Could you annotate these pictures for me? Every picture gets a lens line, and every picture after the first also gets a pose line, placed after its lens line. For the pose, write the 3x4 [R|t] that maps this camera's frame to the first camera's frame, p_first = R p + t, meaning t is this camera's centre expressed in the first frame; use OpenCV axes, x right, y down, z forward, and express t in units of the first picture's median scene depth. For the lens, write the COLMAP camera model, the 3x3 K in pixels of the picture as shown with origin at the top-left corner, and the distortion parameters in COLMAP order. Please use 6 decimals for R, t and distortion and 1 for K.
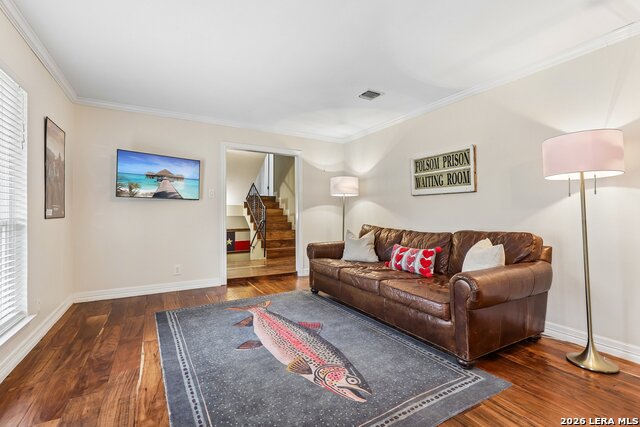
lens RADIAL K [[288.9, 0, 320.7], [0, 288.9, 209.9], [0, 0, 1]] dist [0.004540, -0.000926]
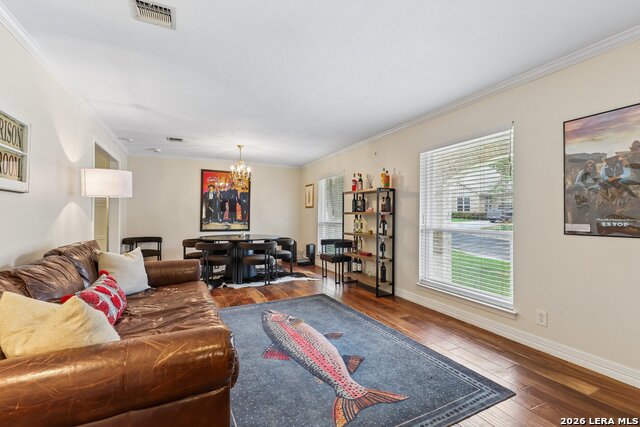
lens RADIAL K [[288.9, 0, 323.0], [0, 288.9, 214.4], [0, 0, 1]] dist [0.004540, -0.000926]
pose [[-0.998011, -0.010754, 0.062114, -0.194983], [-0.011698, 0.999821, -0.014850, -0.012590], [-0.061944, -0.015547, -0.997959, 1.607923]]
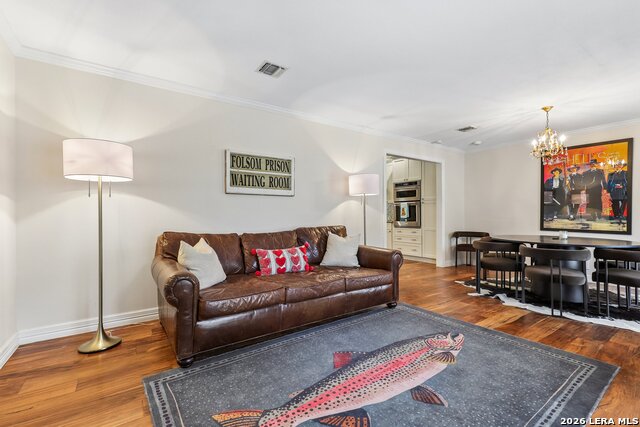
lens RADIAL K [[288.9, 0, 323.6], [0, 288.9, 210.8], [0, 0, 1]] dist [0.004540, -0.000926]
pose [[-0.087769, 0.007016, 0.996116, -0.692092], [-0.012876, 0.999884, -0.008177, 0.007811], [-0.996058, -0.013544, -0.087668, 0.966899]]
